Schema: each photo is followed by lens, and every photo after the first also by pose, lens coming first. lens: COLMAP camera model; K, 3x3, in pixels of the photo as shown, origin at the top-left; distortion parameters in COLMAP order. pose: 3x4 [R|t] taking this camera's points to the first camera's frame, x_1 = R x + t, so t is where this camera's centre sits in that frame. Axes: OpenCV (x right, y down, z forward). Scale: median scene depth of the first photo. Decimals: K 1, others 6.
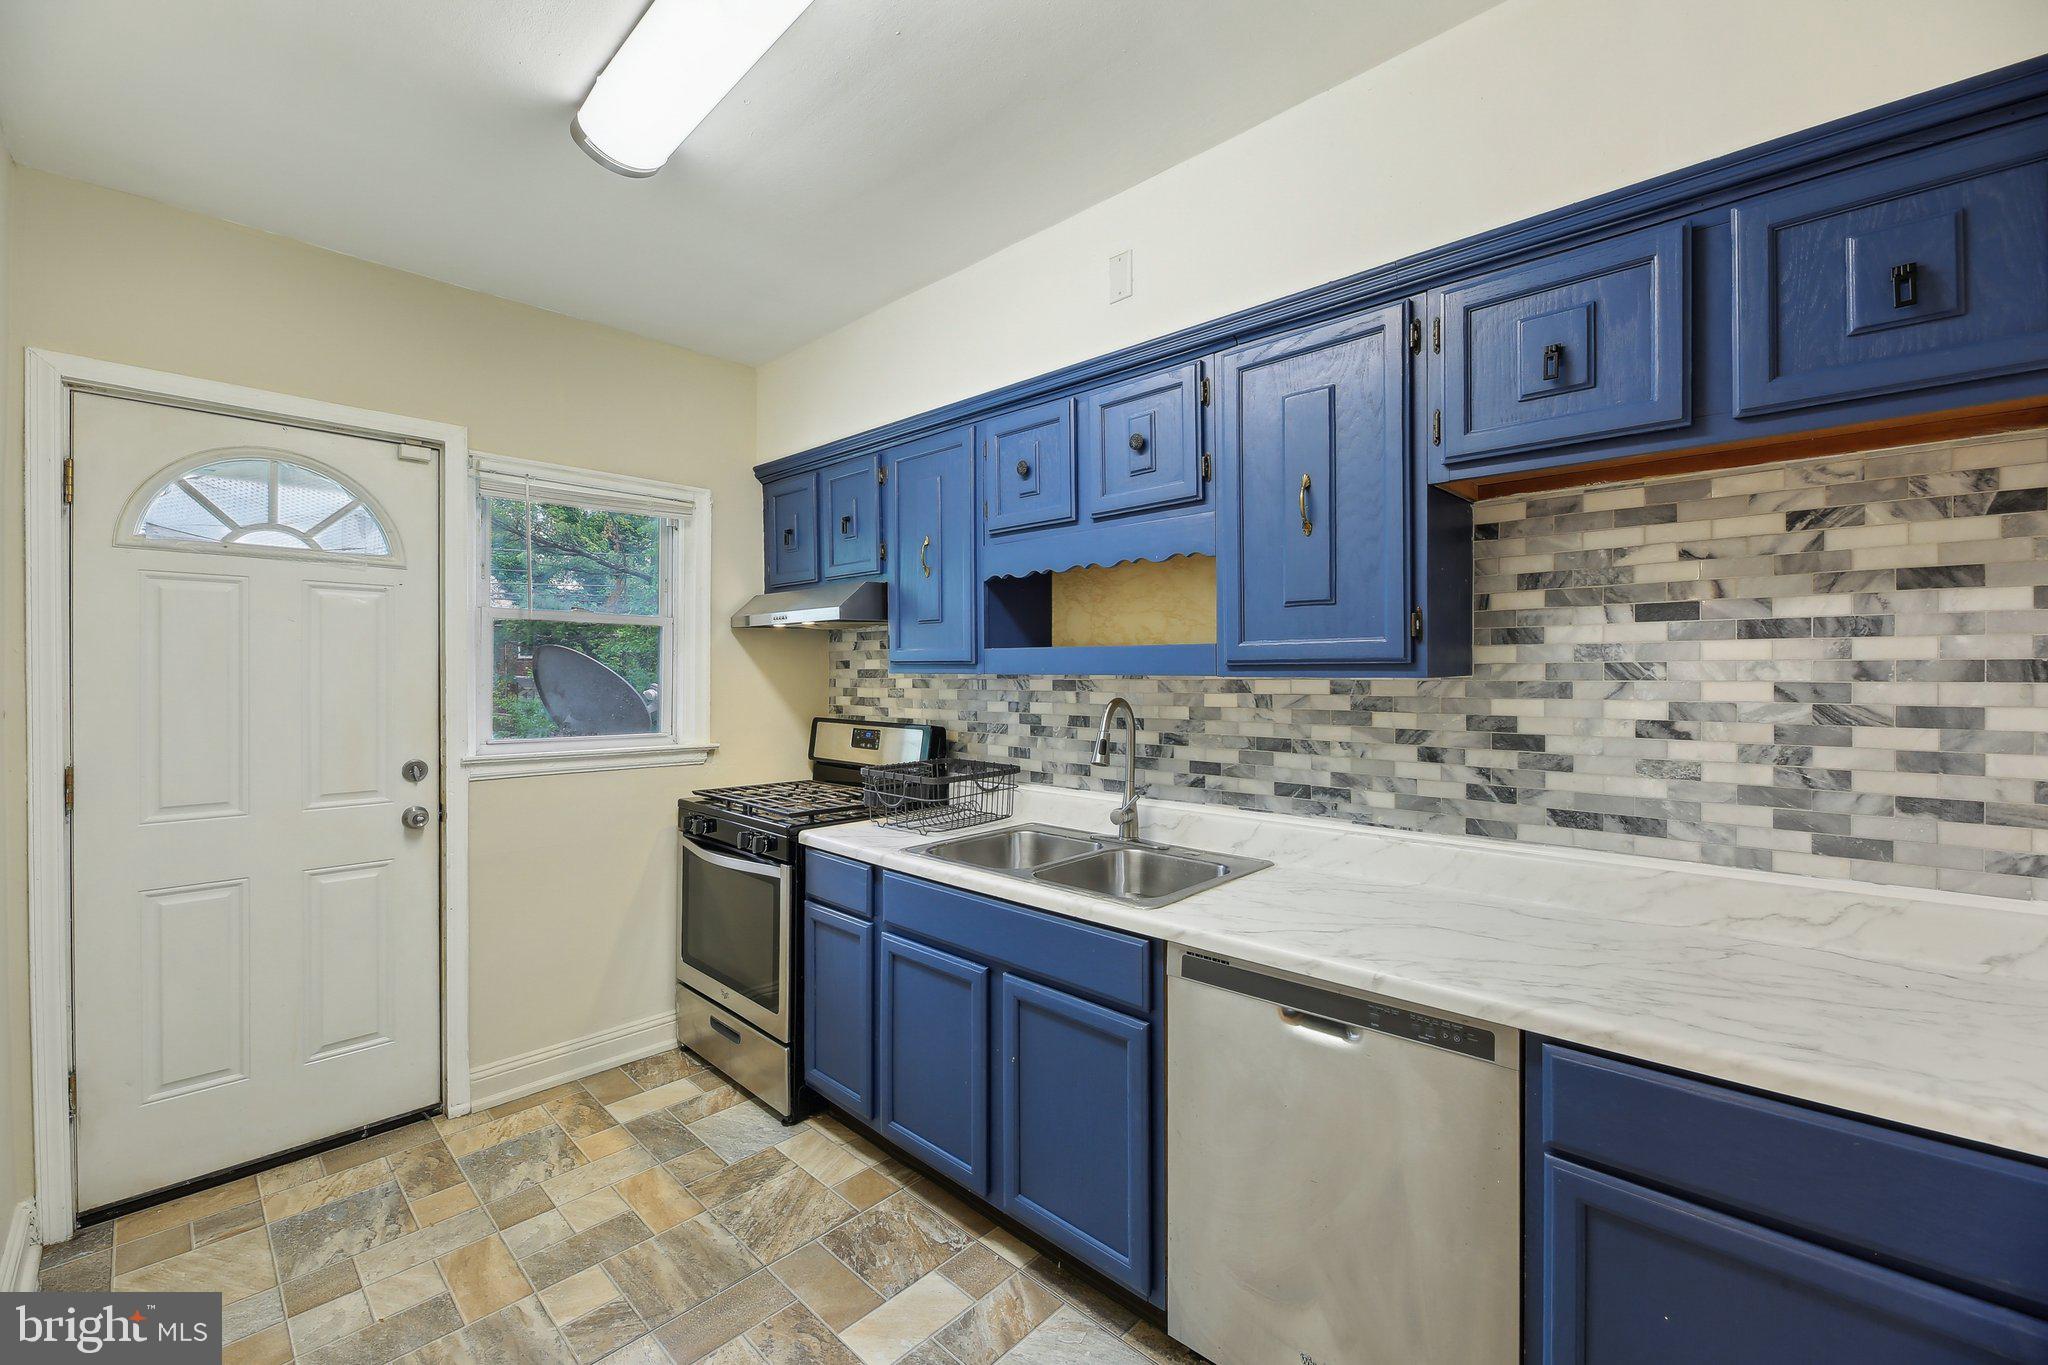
lens RADIAL K [[836.7, 0, 1022.8], [0, 836.7, 674.7], [0, 0, 1]] dist [-0.002276, -0.001113]
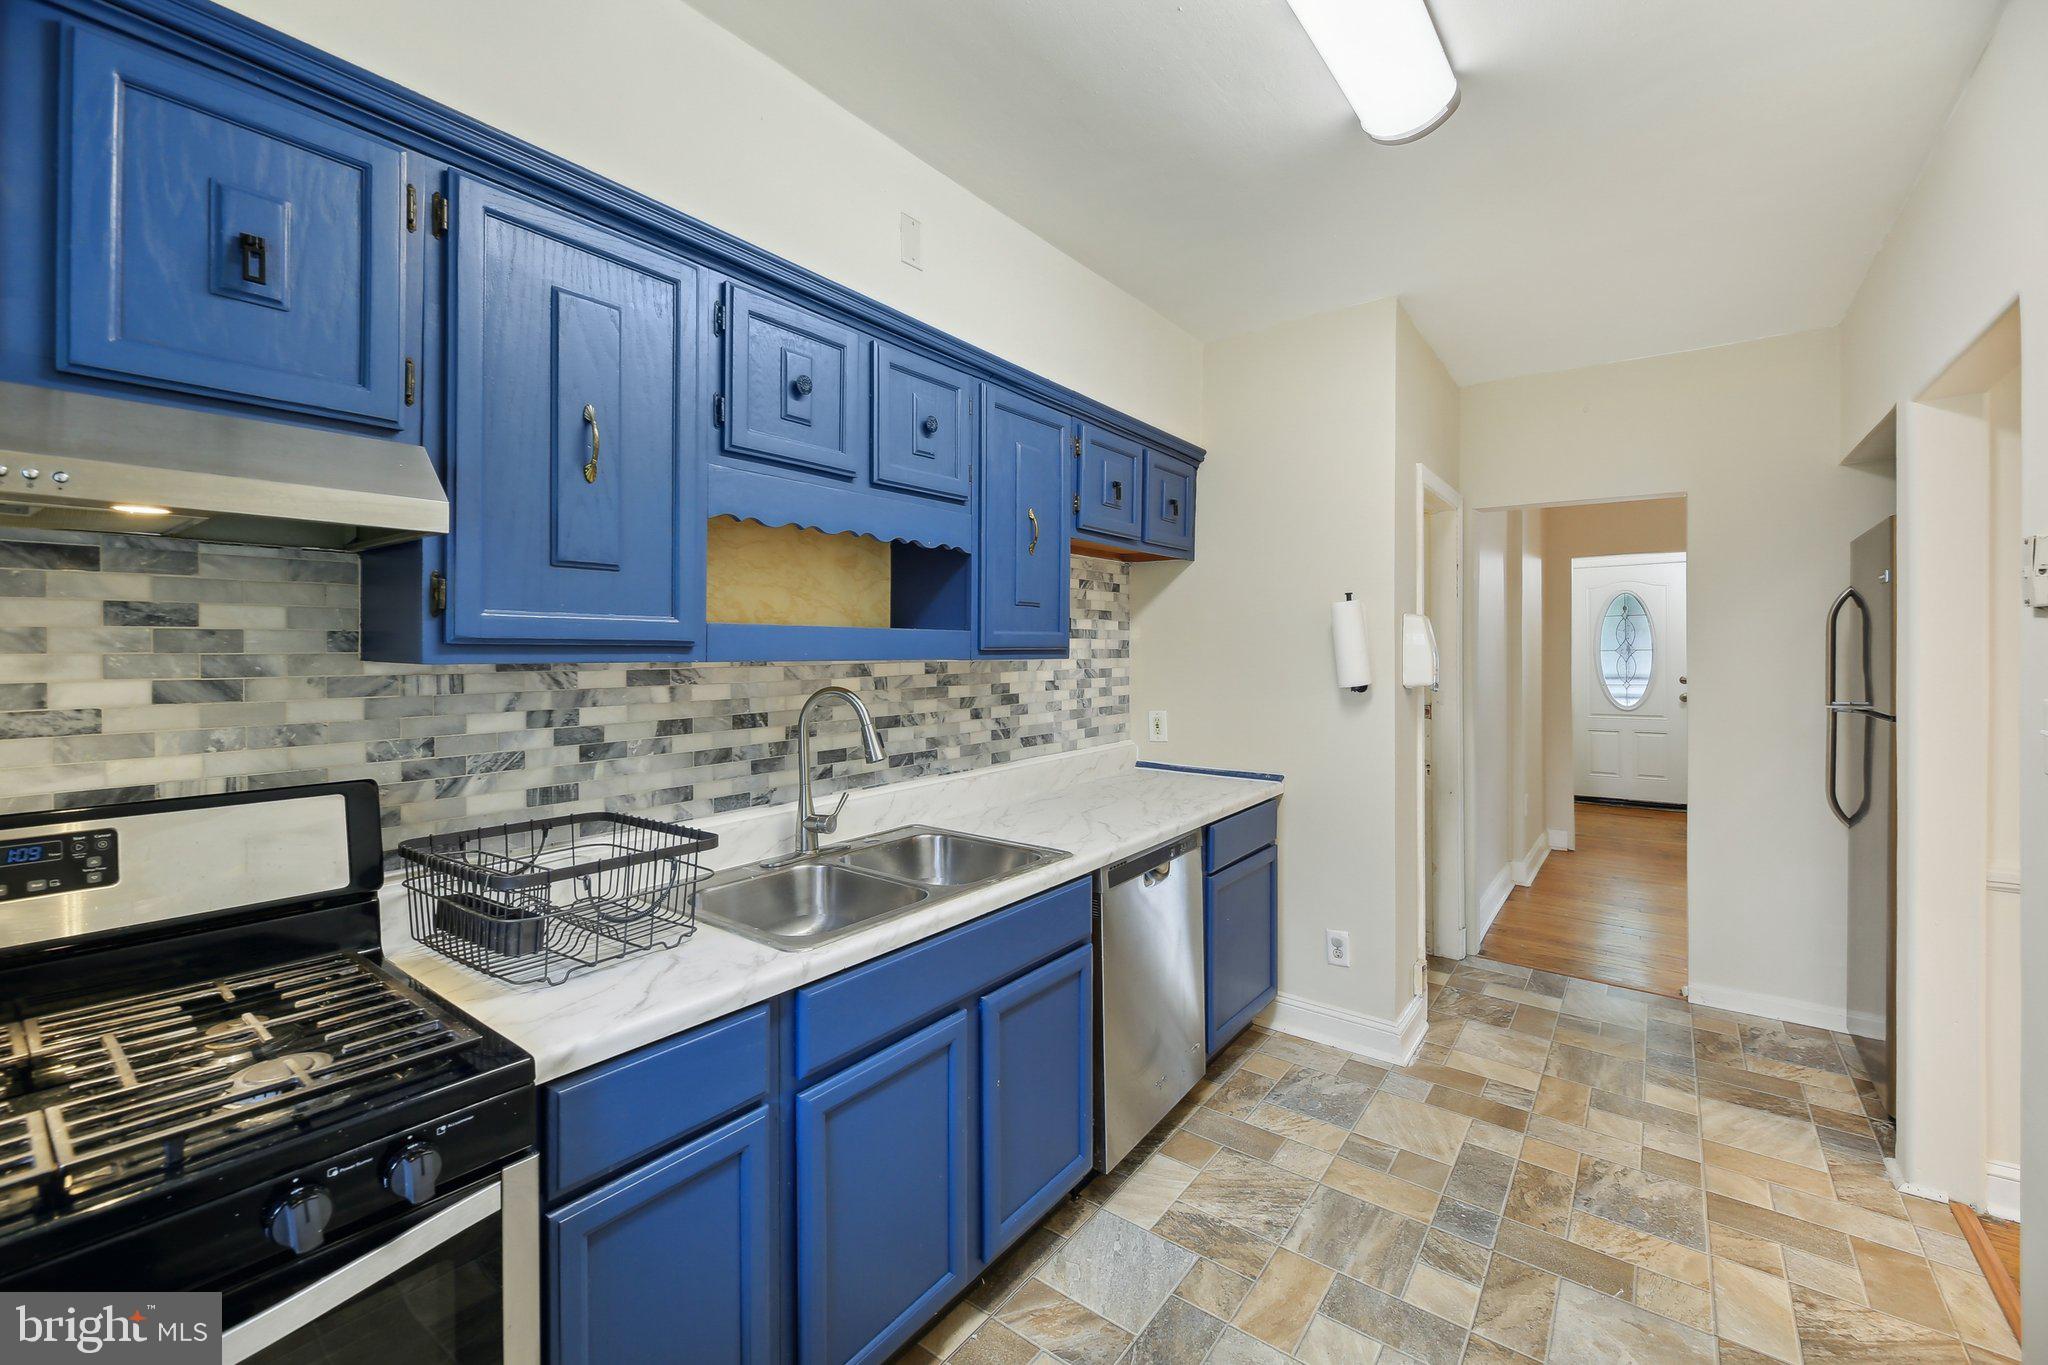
lens RADIAL K [[836.7, 0, 1019.8], [0, 836.7, 646.2], [0, 0, 1]] dist [-0.002276, -0.001113]
pose [[-0.108798, 0.003525, 0.994058, -0.835945], [0.003100, 0.999990, -0.003206, -0.012385], [-0.994059, 0.002733, -0.108807, 0.975936]]
